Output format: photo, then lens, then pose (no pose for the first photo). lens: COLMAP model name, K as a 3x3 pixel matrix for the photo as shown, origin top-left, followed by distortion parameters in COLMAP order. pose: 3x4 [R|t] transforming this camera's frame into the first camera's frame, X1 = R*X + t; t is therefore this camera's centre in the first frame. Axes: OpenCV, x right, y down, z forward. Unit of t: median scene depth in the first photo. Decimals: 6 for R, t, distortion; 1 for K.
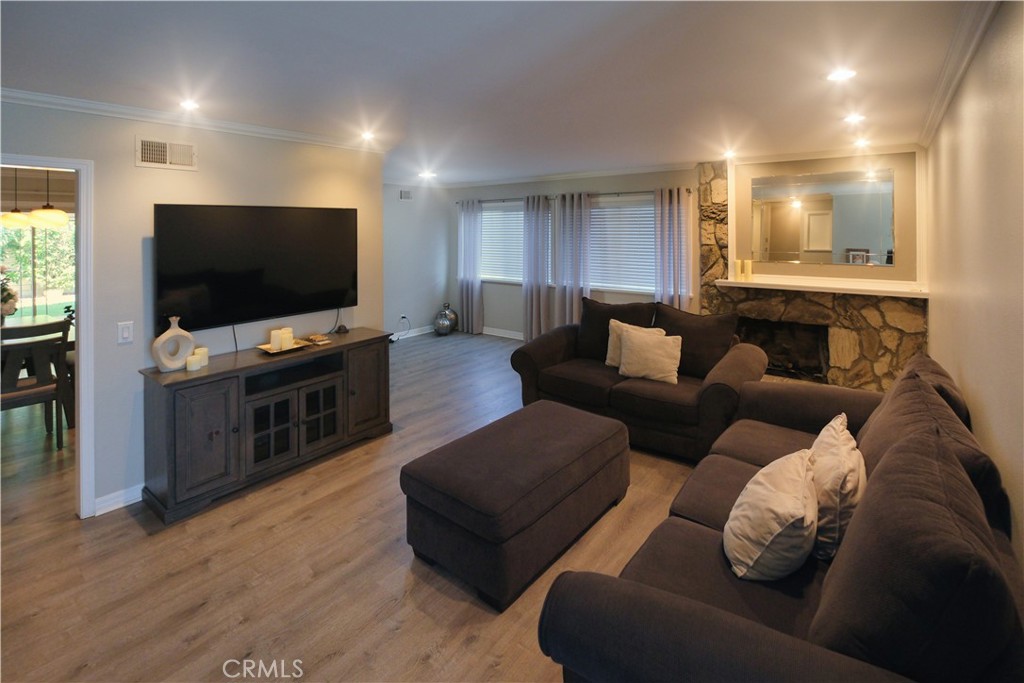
lens RADIAL K [[484.2, 0, 510.7], [0, 484.2, 233.4], [0, 0, 1]] dist [-0.002006, -0.000125]
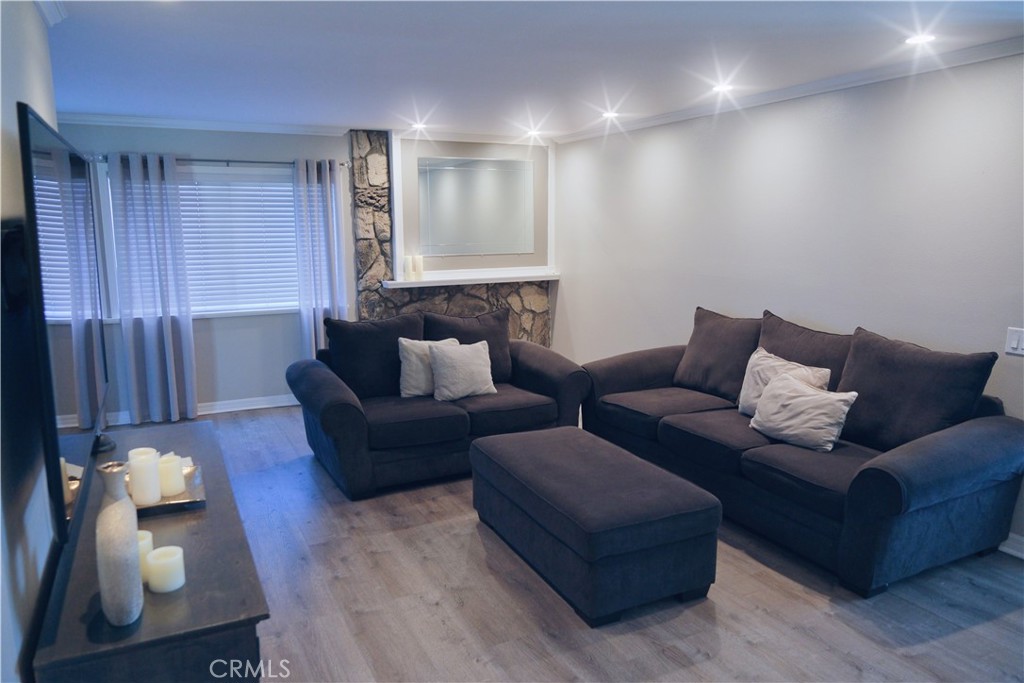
lens RADIAL K [[706.6, 0, 512.0], [0, 706.6, 341.5], [0, 0, 1]] dist [-0.001085, -0.001082]
pose [[0.426038, -0.150904, 0.892031, -0.588429], [0.011426, 0.986810, 0.161480, 0.005938], [-0.904633, -0.058604, 0.422143, 0.318064]]
